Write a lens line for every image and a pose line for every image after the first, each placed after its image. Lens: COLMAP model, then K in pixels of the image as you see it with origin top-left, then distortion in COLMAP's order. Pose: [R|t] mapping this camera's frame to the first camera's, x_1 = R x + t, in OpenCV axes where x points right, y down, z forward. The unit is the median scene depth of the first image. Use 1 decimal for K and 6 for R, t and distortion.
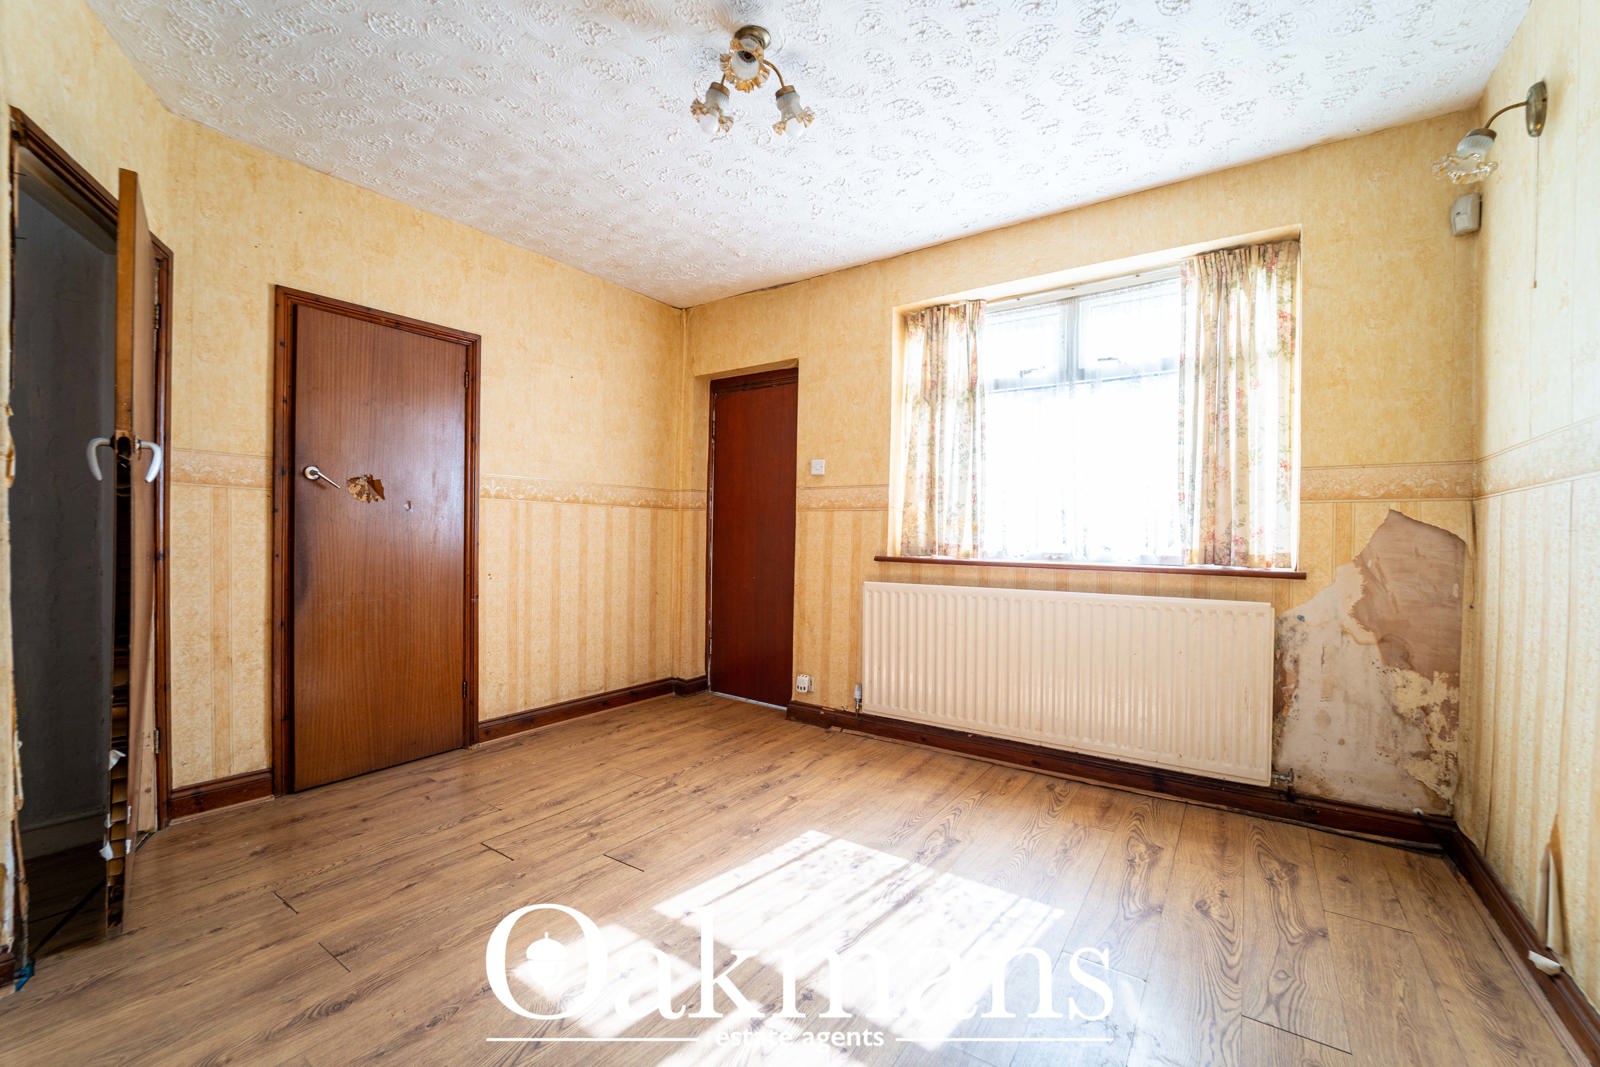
lens RADIAL K [[655.5, 0, 794.5], [0, 655.5, 542.2], [0, 0, 1]] dist [-0.019254, -0.000152]
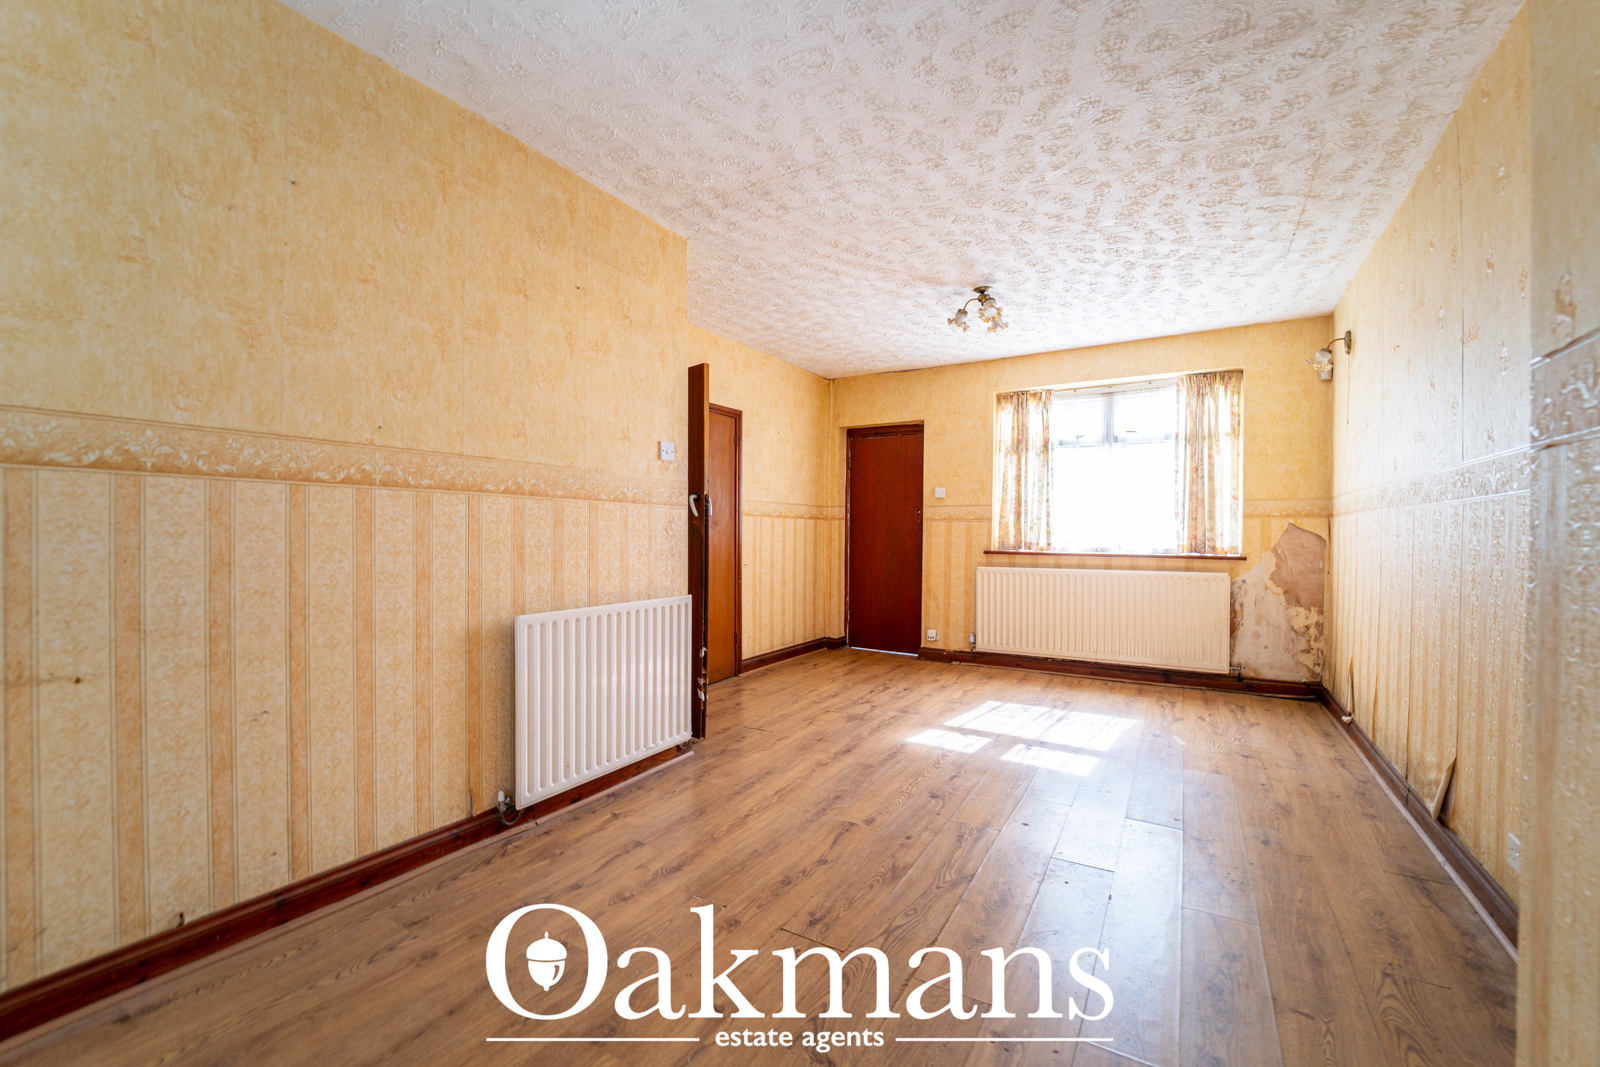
lens RADIAL K [[655.5, 0, 794.7], [0, 655.5, 542.7], [0, 0, 1]] dist [-0.019254, -0.000152]
pose [[0.997690, -0.009233, 0.067302, -0.571076], [0.008931, 0.999949, 0.004788, -0.011899], [-0.067342, -0.004176, 0.997721, -0.700591]]
